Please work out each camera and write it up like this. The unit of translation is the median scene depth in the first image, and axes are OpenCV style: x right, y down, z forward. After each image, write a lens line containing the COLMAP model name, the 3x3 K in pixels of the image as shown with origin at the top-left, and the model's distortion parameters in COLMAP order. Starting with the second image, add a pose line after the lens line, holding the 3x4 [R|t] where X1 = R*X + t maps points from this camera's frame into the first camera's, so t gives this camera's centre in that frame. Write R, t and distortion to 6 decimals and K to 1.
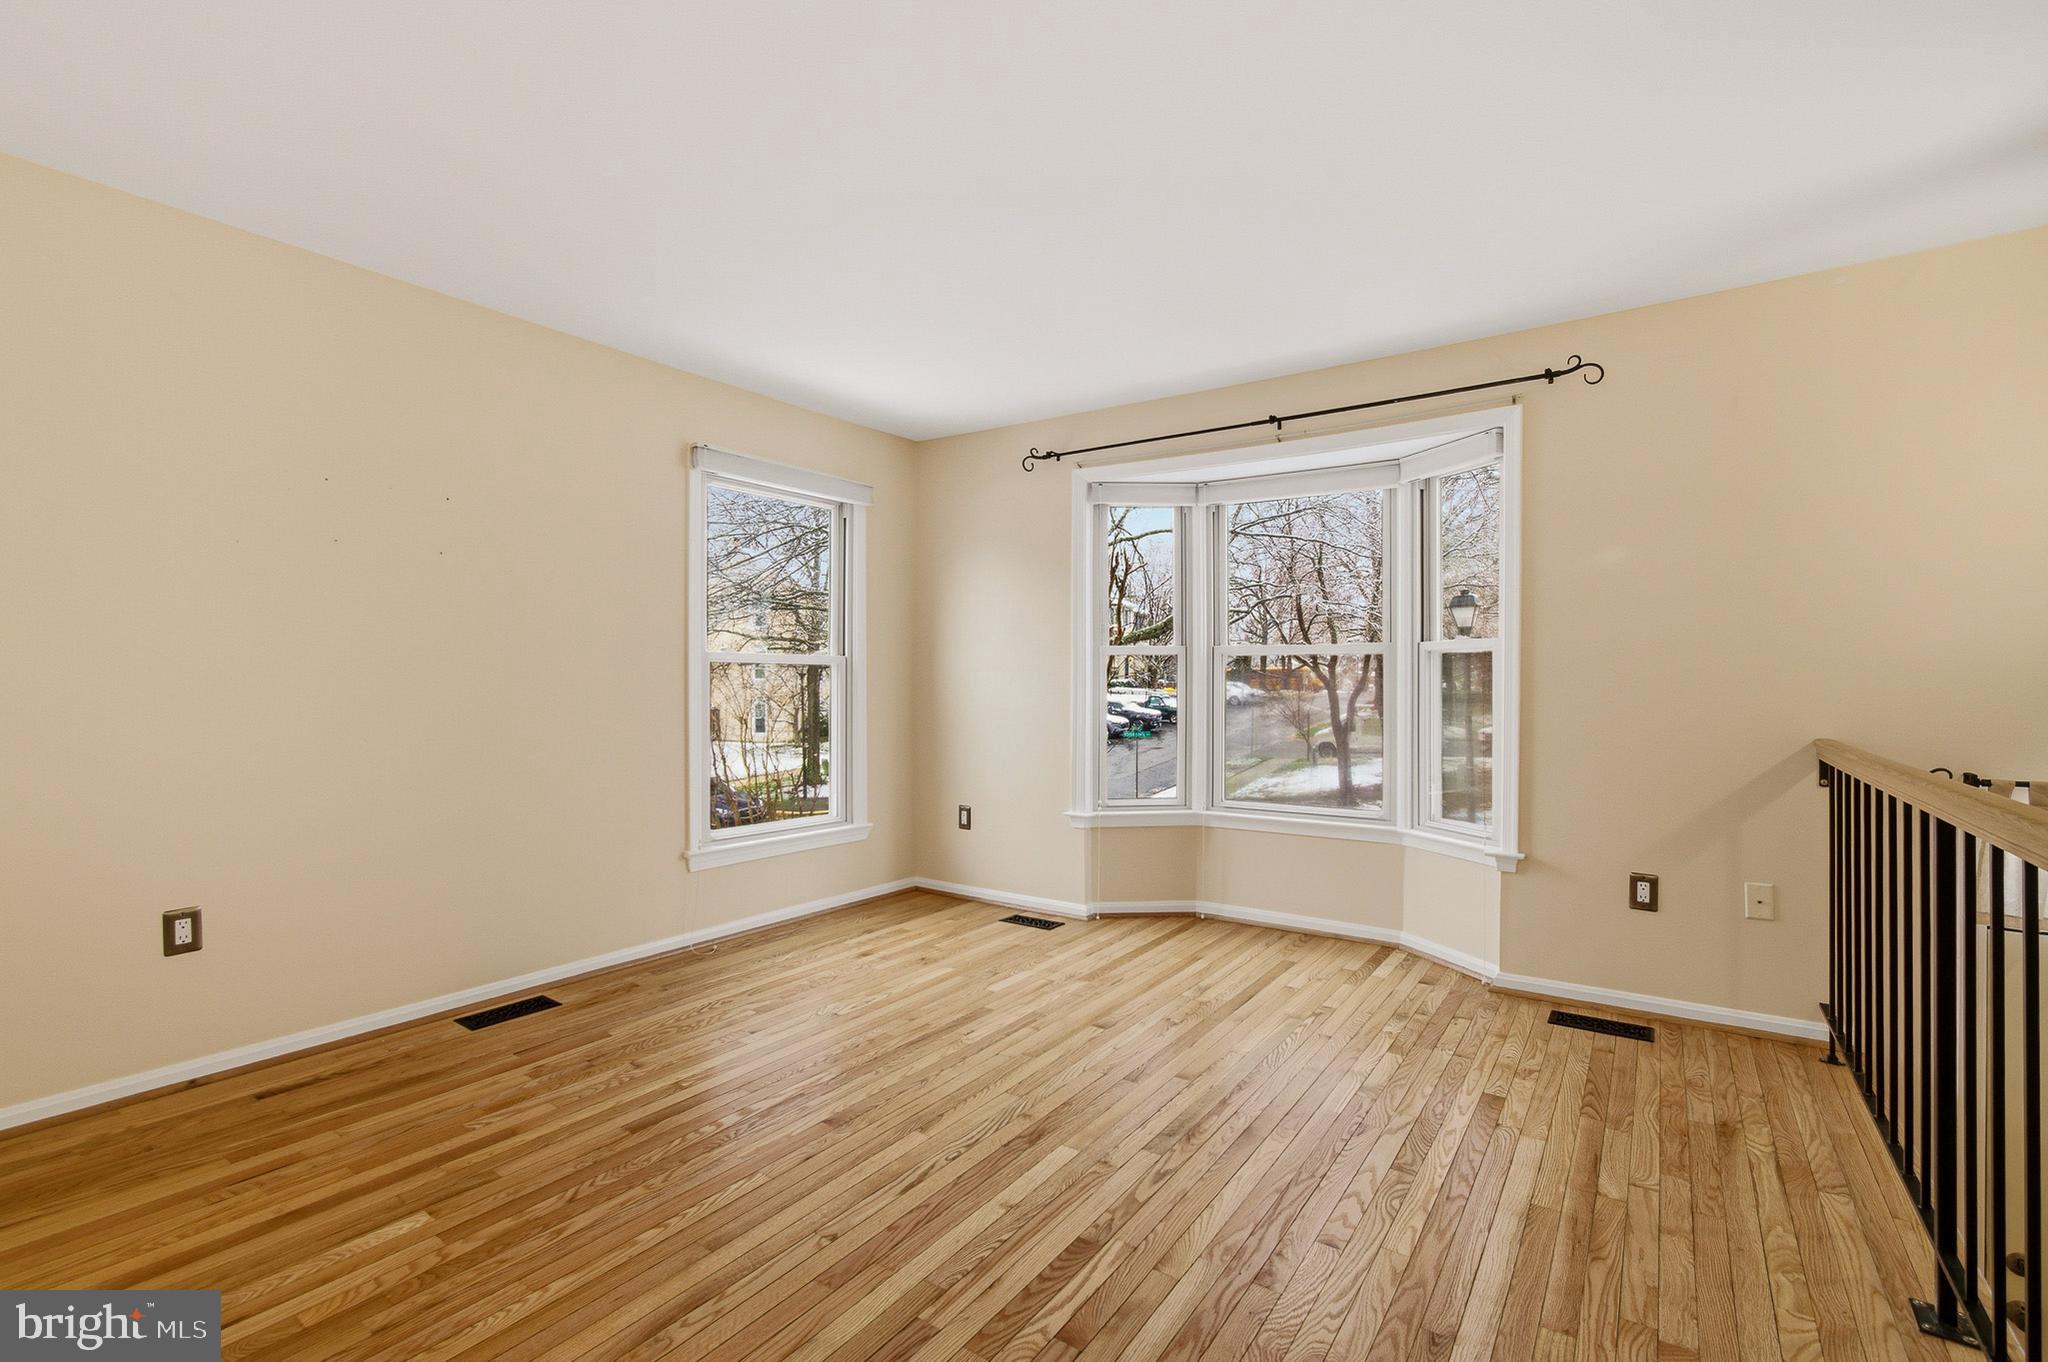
lens RADIAL K [[913.4, 0, 1019.7], [0, 913.4, 684.1], [0, 0, 1]] dist [-0.033096, 0.021695]
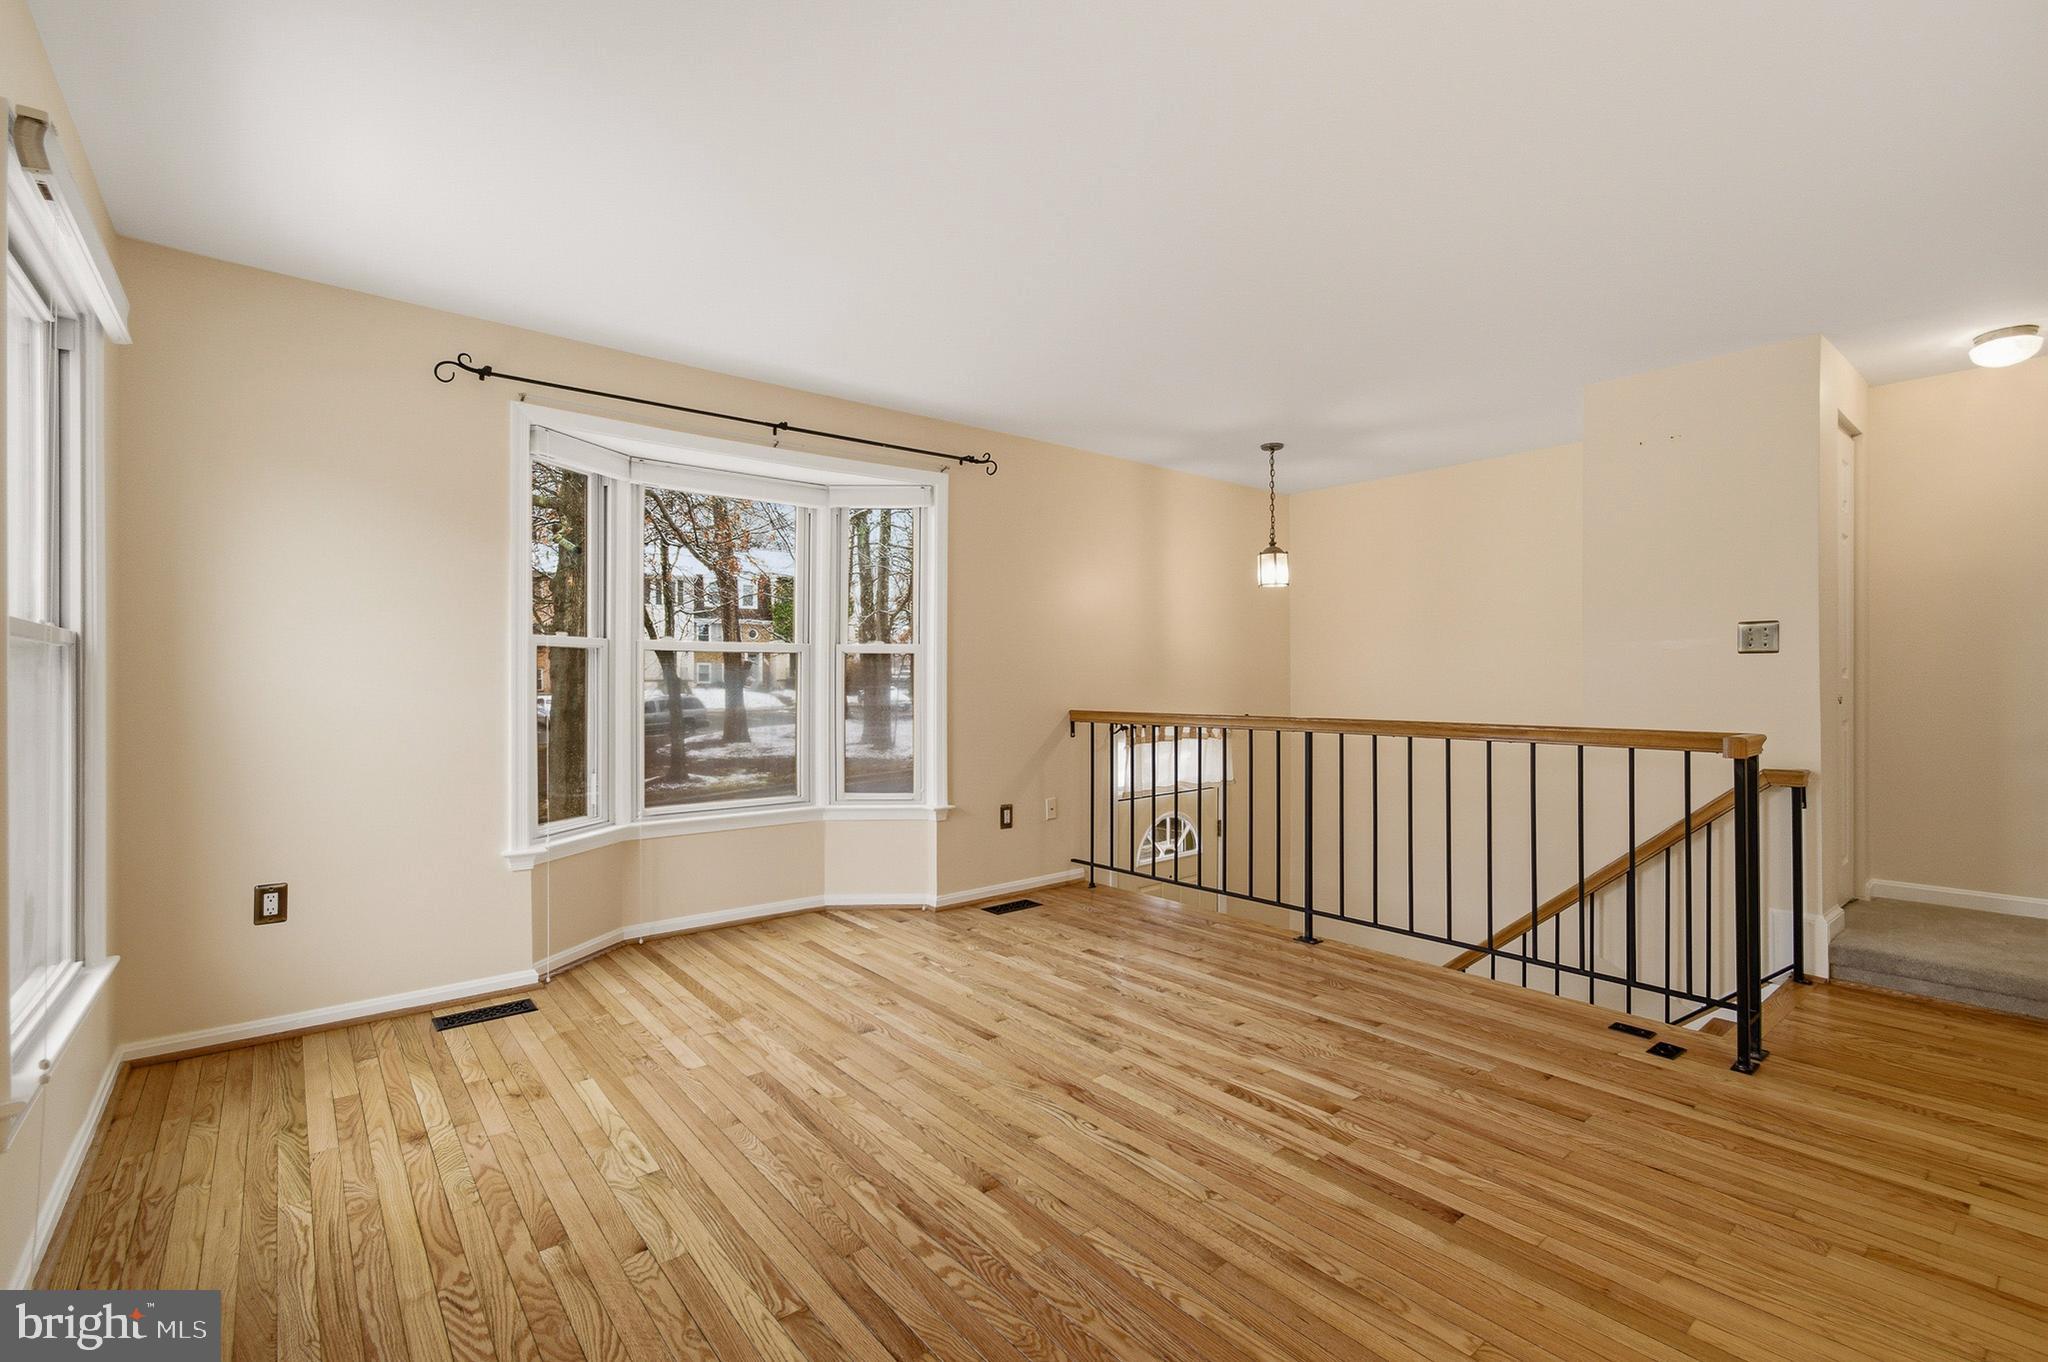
lens RADIAL K [[923.8, 0, 1019.5], [0, 923.8, 676.6], [0, 0, 1]] dist [-0.001610, 0.000123]
pose [[0.240476, 0.001636, 0.970654, -0.803843], [-0.004573, 0.999989, -0.000553, -0.008521], [-0.970644, -0.004306, 0.240481, 0.568800]]
